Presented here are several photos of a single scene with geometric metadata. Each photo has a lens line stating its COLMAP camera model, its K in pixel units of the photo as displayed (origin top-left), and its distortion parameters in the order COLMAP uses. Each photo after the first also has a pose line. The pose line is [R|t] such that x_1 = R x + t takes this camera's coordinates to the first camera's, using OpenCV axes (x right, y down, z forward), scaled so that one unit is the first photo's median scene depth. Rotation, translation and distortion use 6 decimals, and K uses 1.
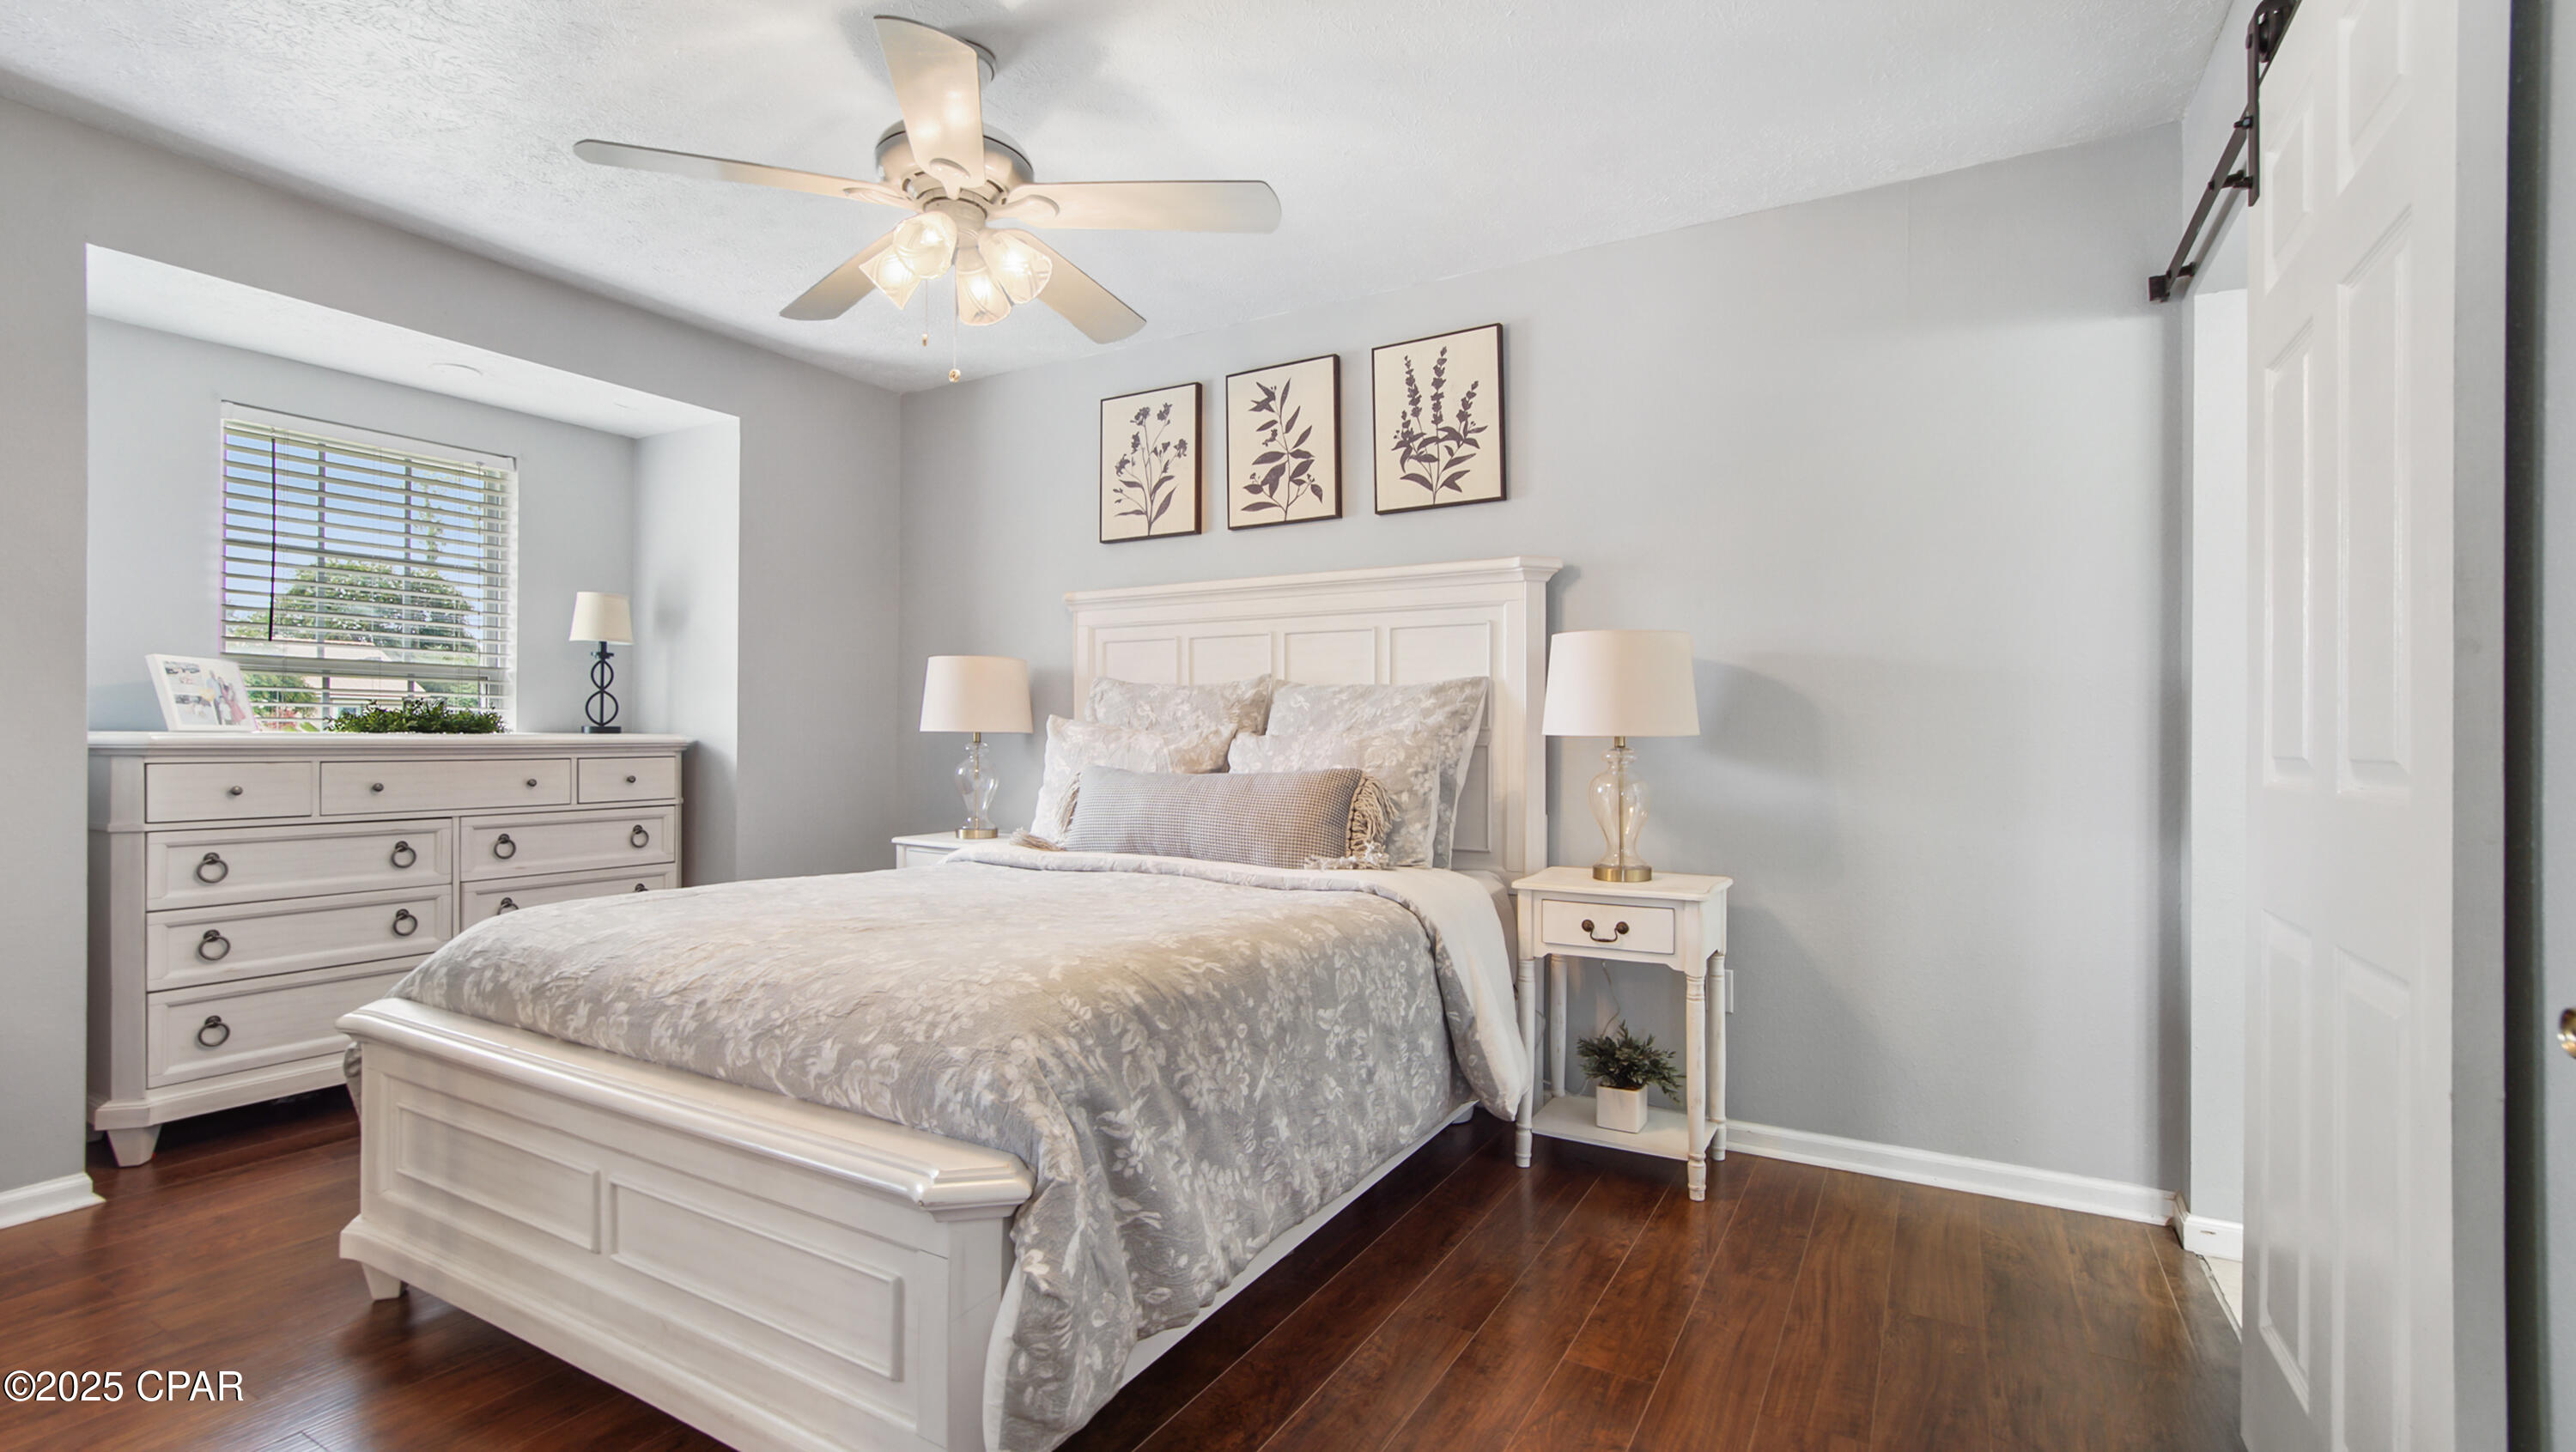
lens RADIAL K [[1175.9, 0, 1284.4], [0, 1175.9, 757.5], [0, 0, 1]] dist [-0.000526, 0.000287]
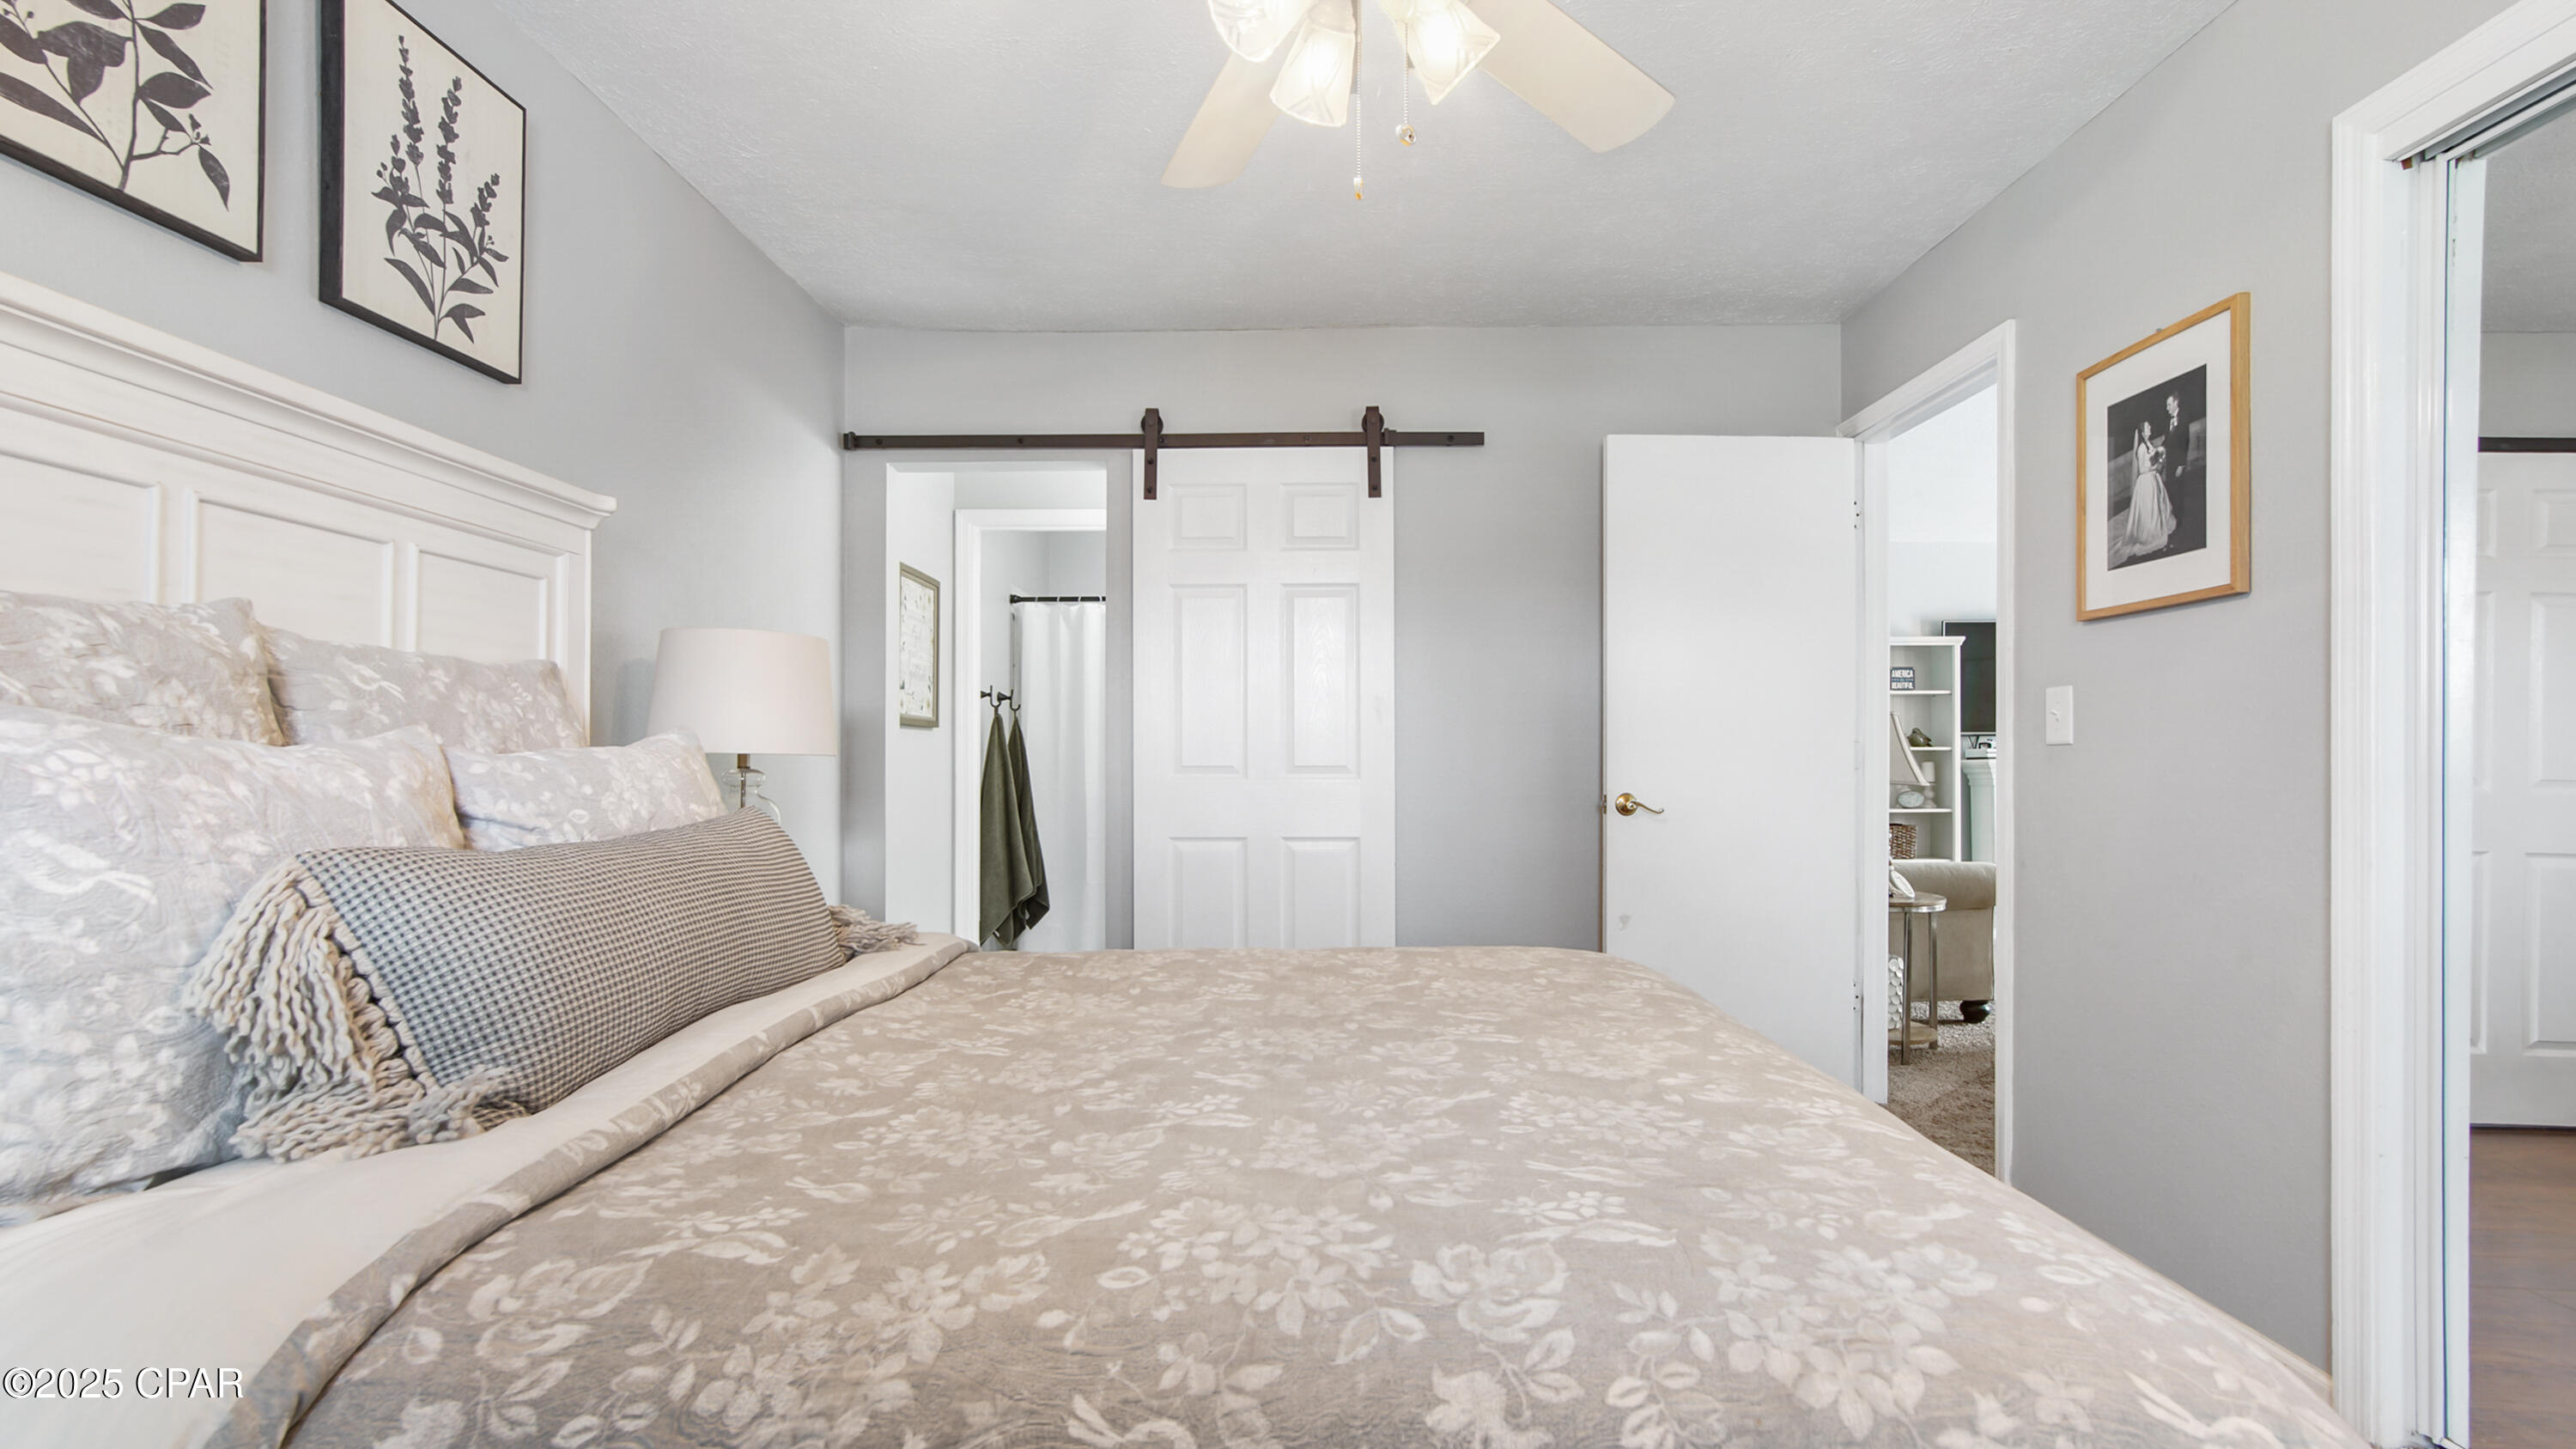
lens RADIAL K [[1176.1, 0, 1284.4], [0, 1176.1, 756.0], [0, 0, 1]] dist [-0.000526, 0.000287]
pose [[-0.503392, -0.005298, 0.864042, -0.554935], [0.008926, 0.999896, 0.011332, -0.020896], [-0.864012, 0.013417, -0.503293, 0.929762]]
